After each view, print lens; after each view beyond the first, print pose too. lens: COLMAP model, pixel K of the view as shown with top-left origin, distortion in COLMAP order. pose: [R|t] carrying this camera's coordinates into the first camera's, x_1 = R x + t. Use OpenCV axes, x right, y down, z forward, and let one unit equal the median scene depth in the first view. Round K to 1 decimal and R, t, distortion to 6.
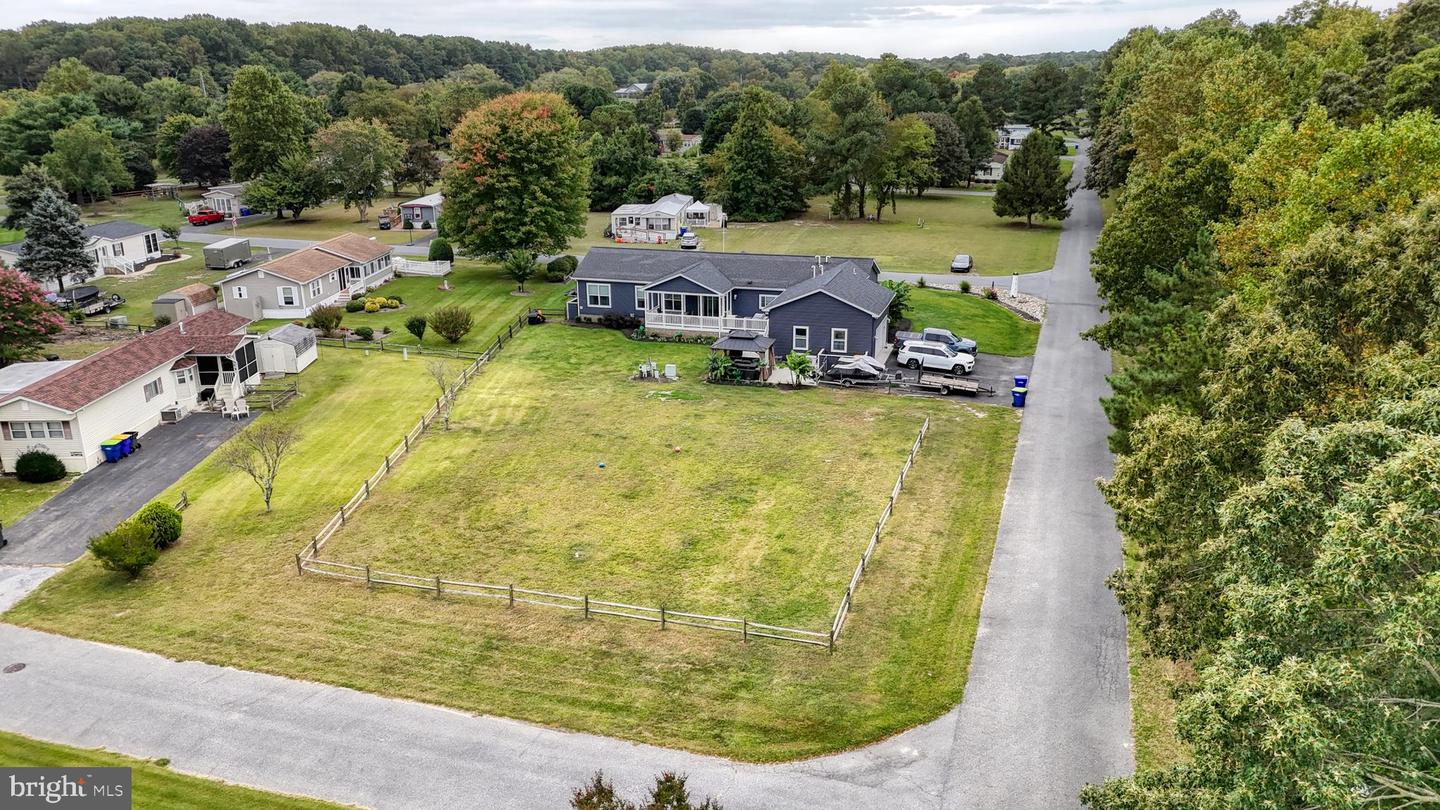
lens RADIAL K [[1052.8, 0, 720.0], [0, 1052.8, 405.0], [0, 0, 1]] dist [0.100921, -0.114207]
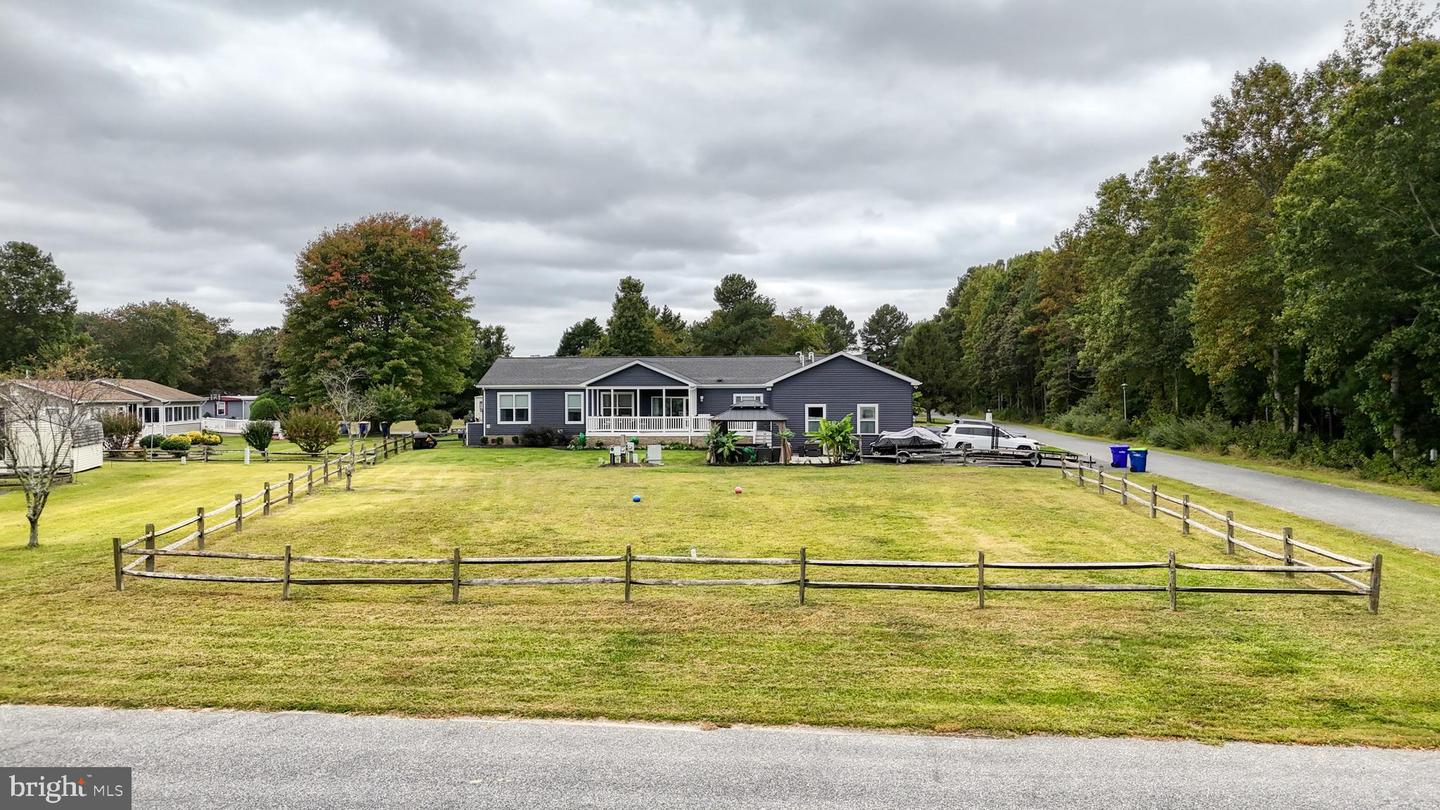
lens RADIAL K [[1050.3, 0, 726.1], [0, 1050.3, 429.6], [0, 0, 1]] dist [0.072267, -0.077995]
pose [[0.978437, -0.001806, 0.206537, -0.125460], [0.057470, 0.962854, -0.263837, 0.122036], [-0.198388, 0.270018, 0.942196, 0.270353]]
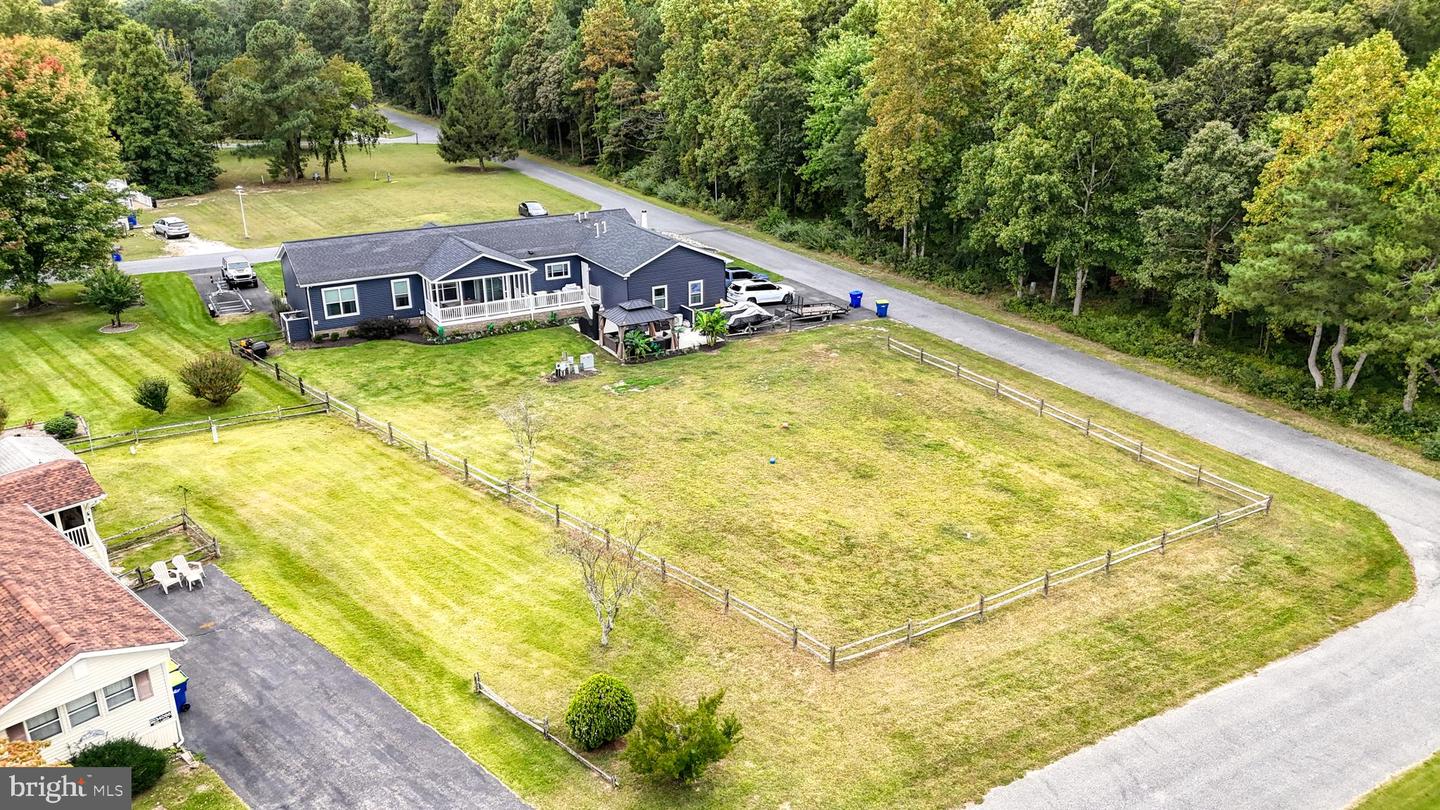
lens RADIAL K [[1052.8, 0, 720.0], [0, 1052.8, 405.0], [0, 0, 1]] dist [0.100921, -0.114207]
pose [[0.673629, -0.256480, 0.693139, -0.499995], [0.220025, 0.964924, 0.143216, -0.084109], [-0.705559, 0.056034, 0.706433, 0.267428]]
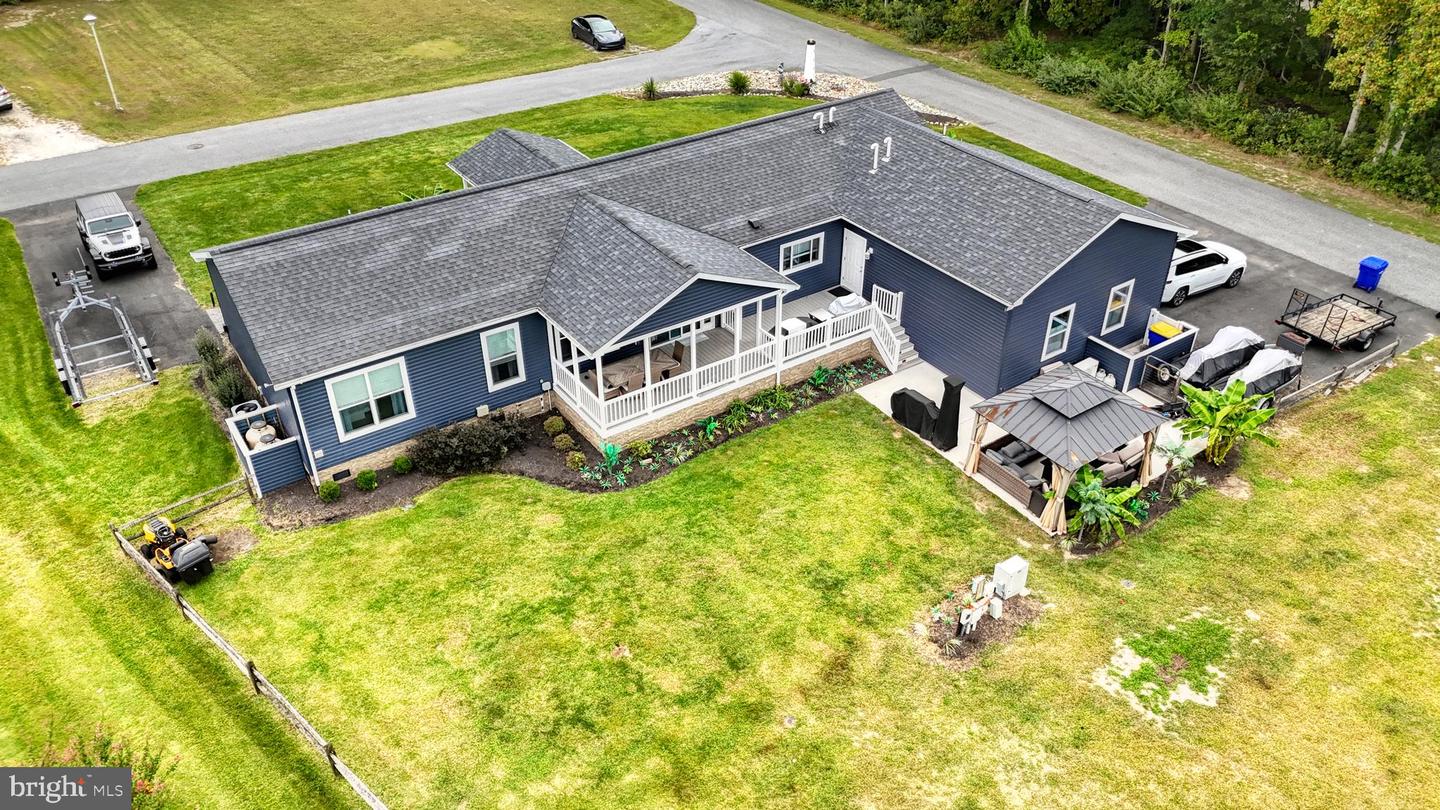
lens RADIAL K [[1035.6, 0, 720.0], [0, 1035.6, 405.0], [0, 0, 1]] dist [0.117139, -0.118174]
pose [[0.621074, -0.439358, 0.649024, -0.266519], [0.232063, 0.894054, 0.383162, -0.207484], [-0.748608, -0.087358, 0.657232, 0.725681]]
